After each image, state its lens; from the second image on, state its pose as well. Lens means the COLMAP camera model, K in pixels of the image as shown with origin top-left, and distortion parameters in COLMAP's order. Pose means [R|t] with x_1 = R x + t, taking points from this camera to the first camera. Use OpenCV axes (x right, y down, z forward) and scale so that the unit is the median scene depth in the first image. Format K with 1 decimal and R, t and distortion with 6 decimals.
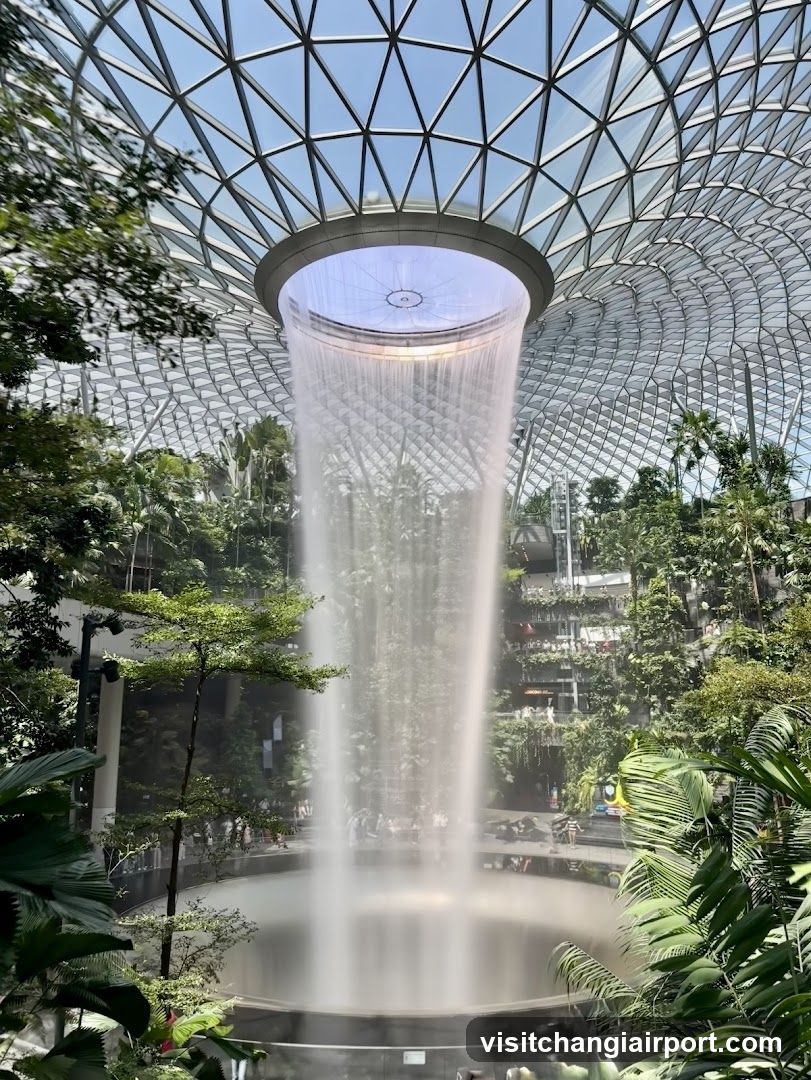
lens RADIAL K [[828.4, 0, 405.5], [0, 828.4, 540.0], [0, 0, 1]] dist [0.037527, -0.007142]
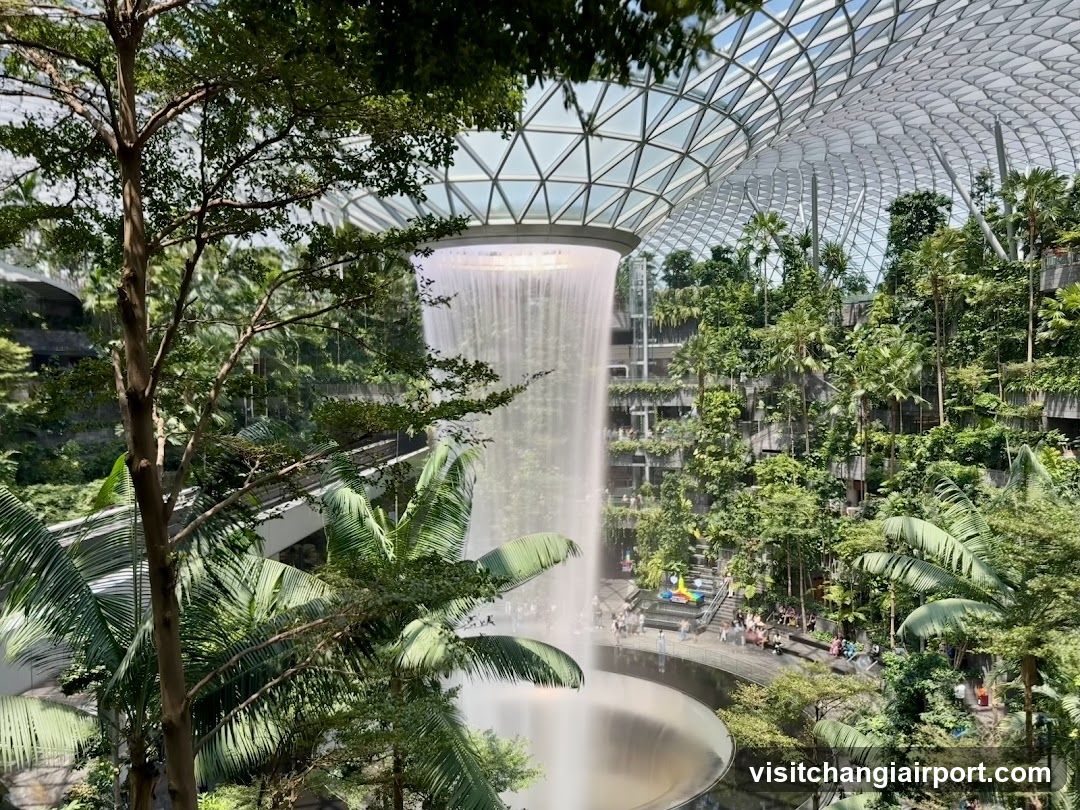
lens RADIAL K [[848.2, 0, 540.0], [0, 848.2, 405.0], [0, 0, 1]] dist [0.078735, -0.000329]
pose [[0.997007, -0.017963, 0.075199, -0.030486], [0.001066, 0.975737, 0.218945, -0.168270], [-0.077307, -0.218209, 0.972835, -0.111800]]
